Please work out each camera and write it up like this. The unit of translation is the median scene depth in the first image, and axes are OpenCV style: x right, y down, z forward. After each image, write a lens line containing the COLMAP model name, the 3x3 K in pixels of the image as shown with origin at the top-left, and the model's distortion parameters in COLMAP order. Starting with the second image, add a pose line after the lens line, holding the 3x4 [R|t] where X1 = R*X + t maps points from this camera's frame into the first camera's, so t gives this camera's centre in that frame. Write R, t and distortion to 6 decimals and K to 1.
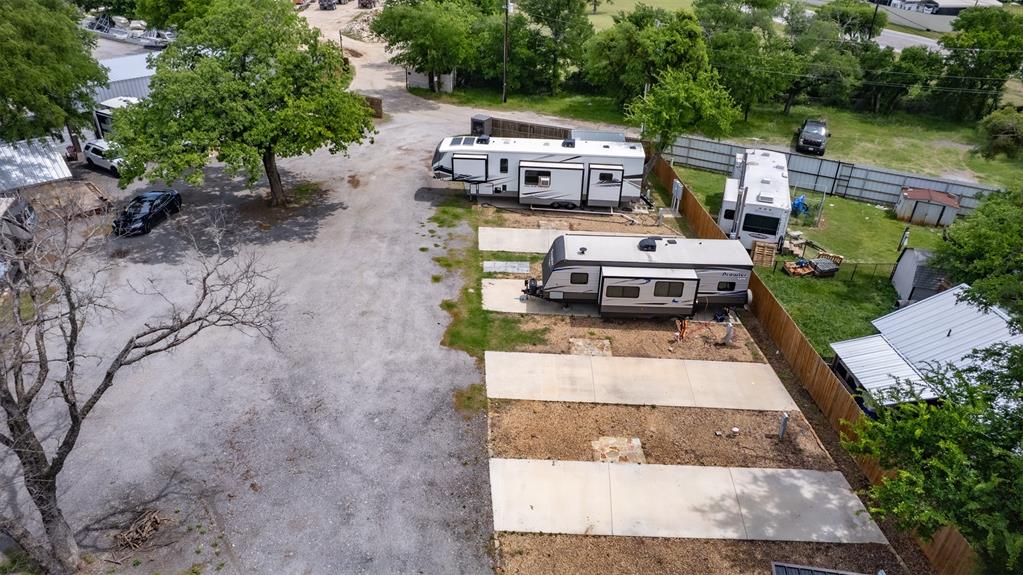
lens RADIAL K [[649.5, 0, 504.8], [0, 649.5, 285.1], [0, 0, 1]] dist [-0.038403, 0.003816]
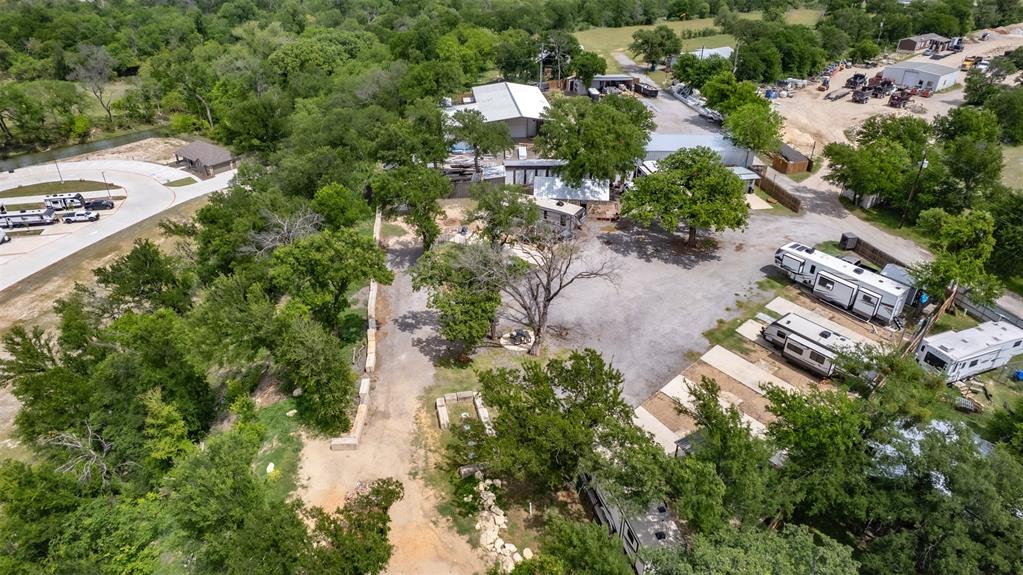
lens RADIAL K [[649.5, 0, 509.3], [0, 649.5, 287.6], [0, 0, 1]] dist [-0.038403, 0.003816]
pose [[0.662205, 0.369627, -0.651813, 0.590028], [-0.383124, 0.914587, 0.129408, -0.058039], [0.643972, 0.164031, 0.747257, -0.744483]]
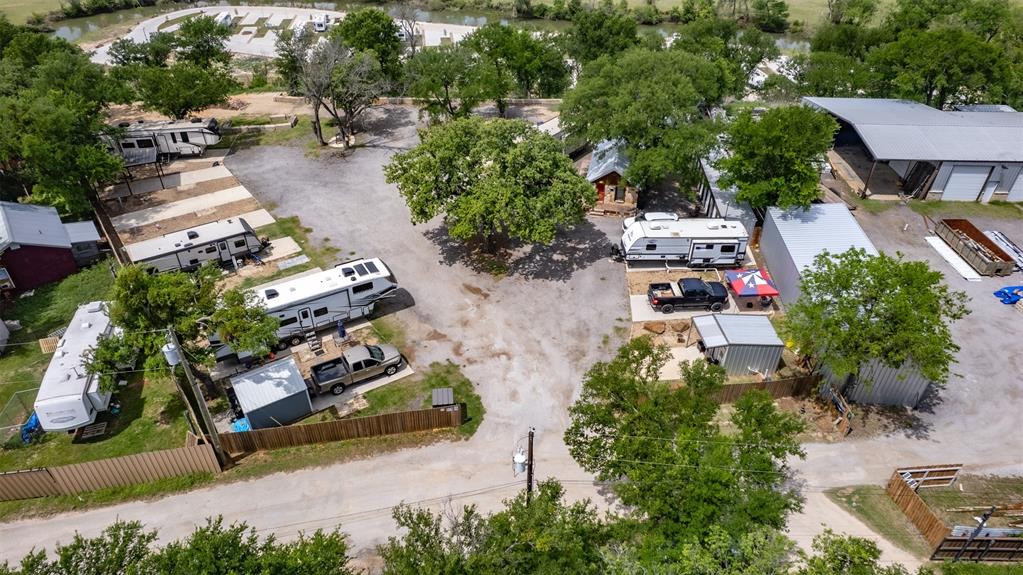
lens RADIAL K [[649.5, 0, 508.7], [0, 649.5, 291.2], [0, 0, 1]] dist [-0.038403, 0.003816]
pose [[-0.830027, 0.312662, -0.461841, 0.274104], [-0.297849, 0.451609, 0.841032, -1.279205], [0.471531, 0.835638, -0.281722, 1.529112]]
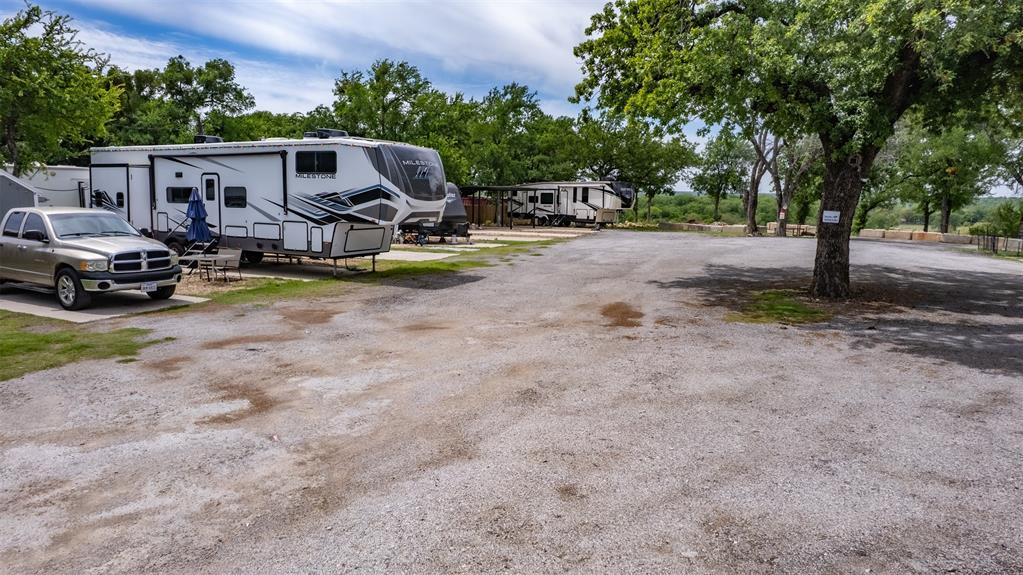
lens RADIAL K [[649.5, 0, 509.4], [0, 649.5, 293.5], [0, 0, 1]] dist [-0.038403, 0.003816]
pose [[-0.909805, -0.095135, 0.403986, -0.374655], [0.180101, 0.786455, 0.590806, -0.350984], [-0.373923, 0.610276, -0.698387, 1.373003]]
